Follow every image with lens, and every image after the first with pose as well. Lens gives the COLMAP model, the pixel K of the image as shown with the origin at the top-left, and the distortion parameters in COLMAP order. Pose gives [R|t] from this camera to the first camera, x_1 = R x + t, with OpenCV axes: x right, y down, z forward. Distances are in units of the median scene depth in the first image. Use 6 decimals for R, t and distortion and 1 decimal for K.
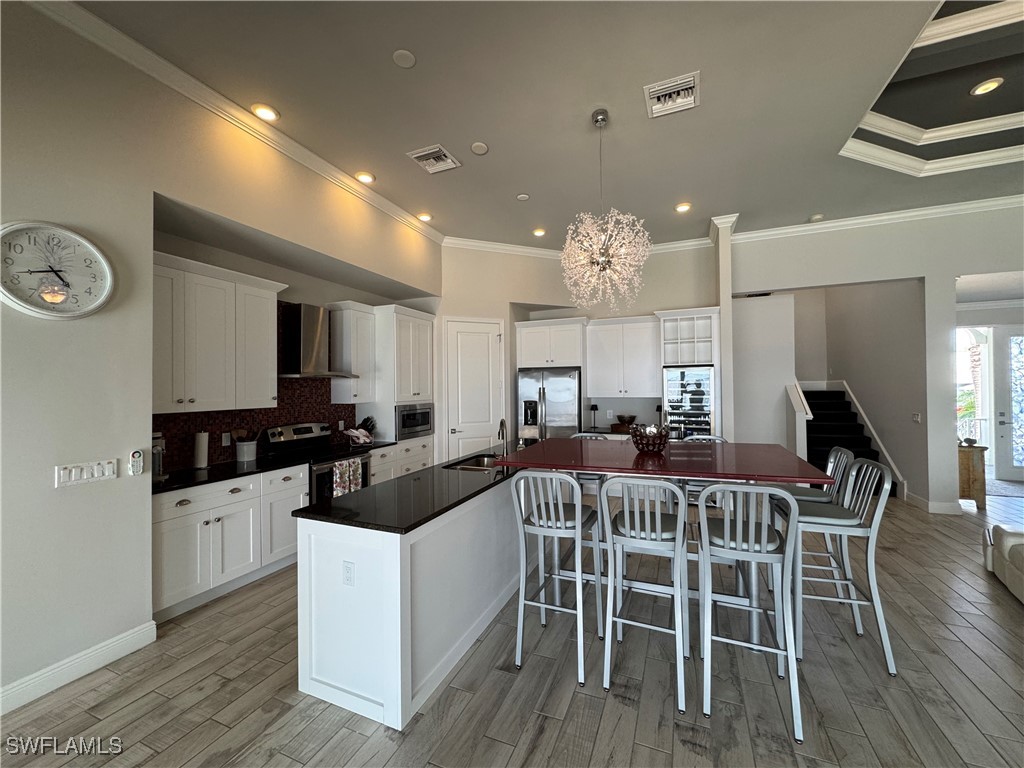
lens RADIAL K [[411.6, 0, 514.3], [0, 411.6, 384.5], [0, 0, 1]] dist [0.010182, -0.002325]
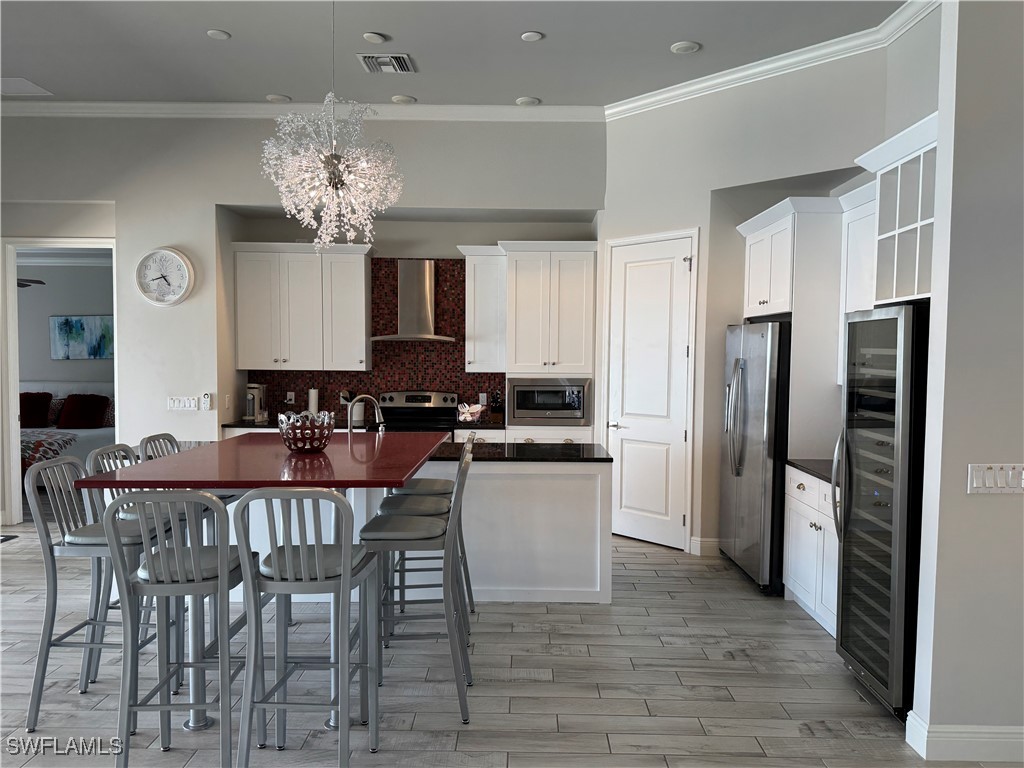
lens RADIAL K [[759.1, 0, 518.4], [0, 759.1, 387.7], [0, 0, 1]] dist [0.006218, -0.006642]
pose [[0.380863, 0.057842, -0.922820, 1.163296], [-0.008109, 0.998212, 0.059221, -0.014193], [0.924596, -0.015072, 0.380652, 0.603509]]
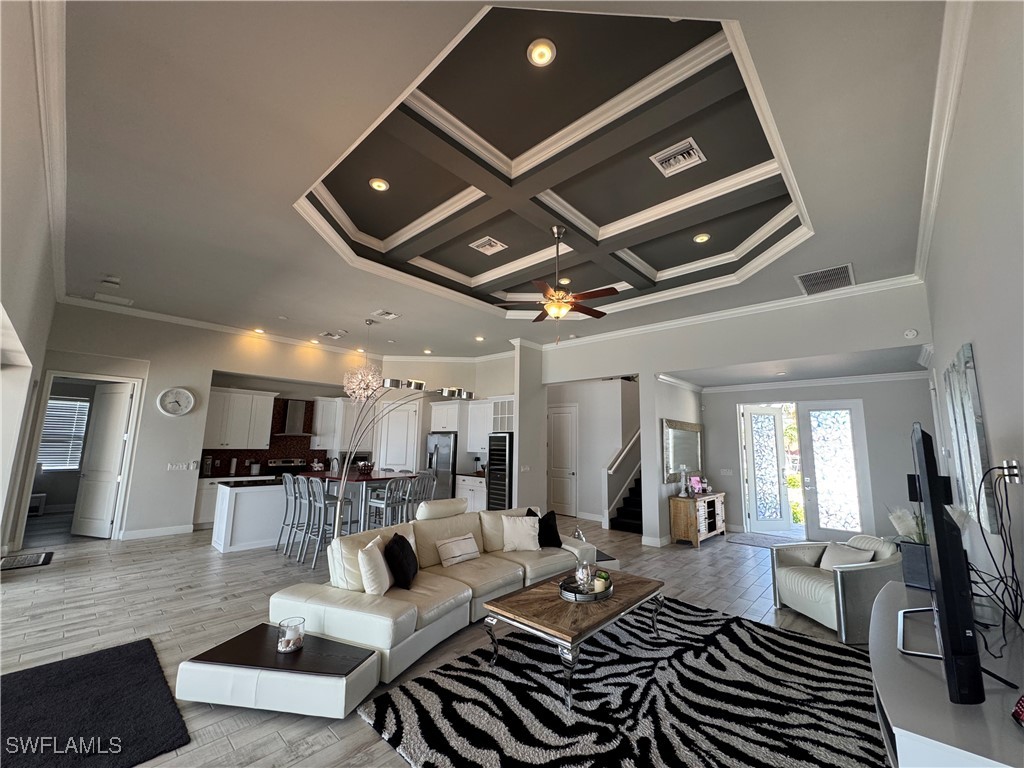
lens RADIAL K [[411.6, 0, 512.6], [0, 411.6, 382.4], [0, 0, 1]] dist [0.010182, -0.002325]
pose [[0.939829, -0.024021, -0.340800, 1.292096], [-0.025952, 0.989624, -0.141320, -0.016991], [0.340658, 0.141661, 0.929454, -0.593814]]
